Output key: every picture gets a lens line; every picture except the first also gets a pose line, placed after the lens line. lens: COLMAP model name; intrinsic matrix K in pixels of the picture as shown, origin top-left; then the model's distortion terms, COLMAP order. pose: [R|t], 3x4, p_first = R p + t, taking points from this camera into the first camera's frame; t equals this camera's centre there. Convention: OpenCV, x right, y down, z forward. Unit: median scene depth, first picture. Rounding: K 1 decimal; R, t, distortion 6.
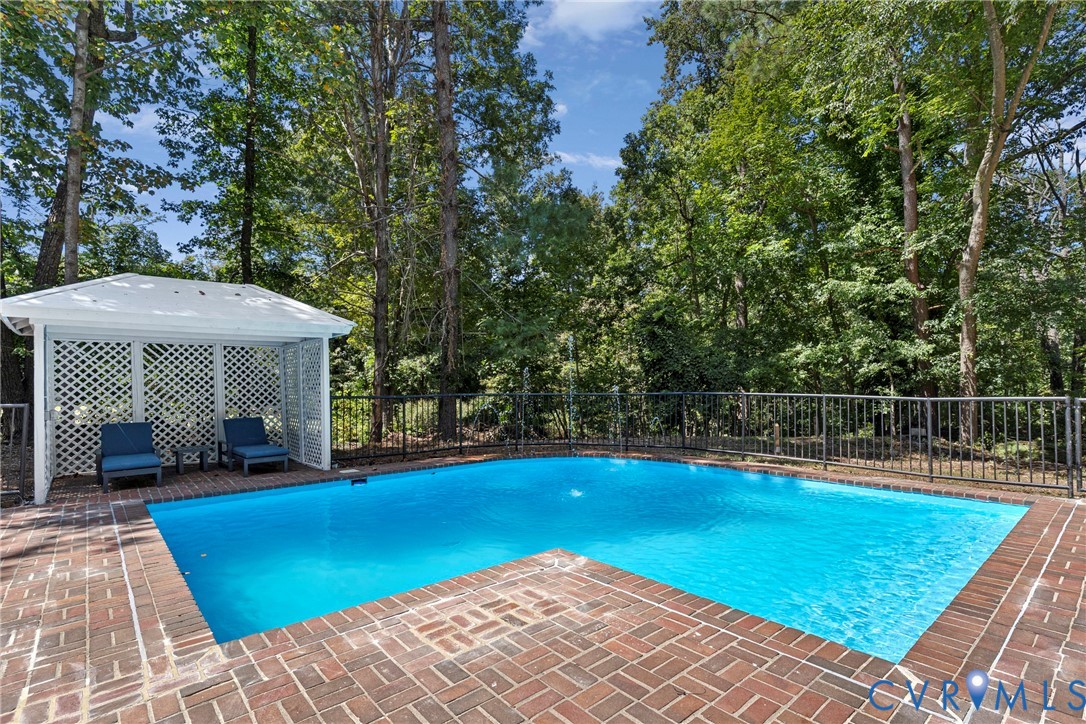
lens RADIAL K [[527.2, 0, 544.7], [0, 527.2, 371.5], [0, 0, 1]] dist [-0.000348, -0.000243]
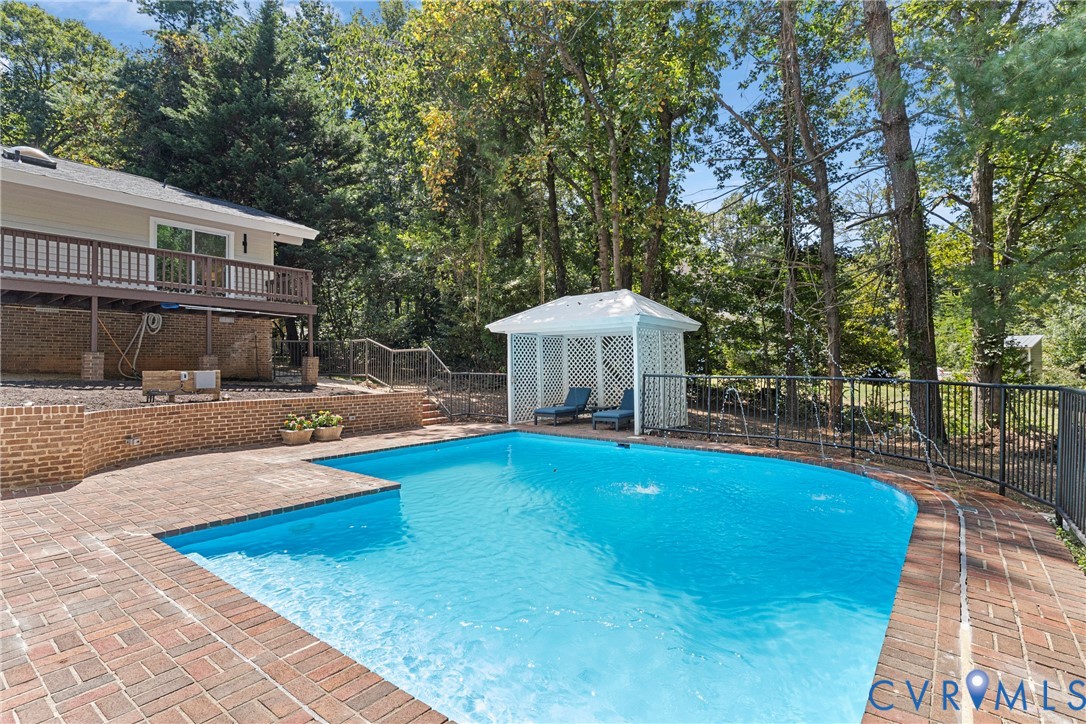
lens RADIAL K [[527.2, 0, 542.9], [0, 527.2, 361.4], [0, 0, 1]] dist [-0.000348, -0.000243]
pose [[0.176867, 0.006033, -0.984216, 0.725272], [0.027598, 0.999558, 0.011086, -0.002850], [0.983848, -0.029123, 0.176622, 0.550788]]
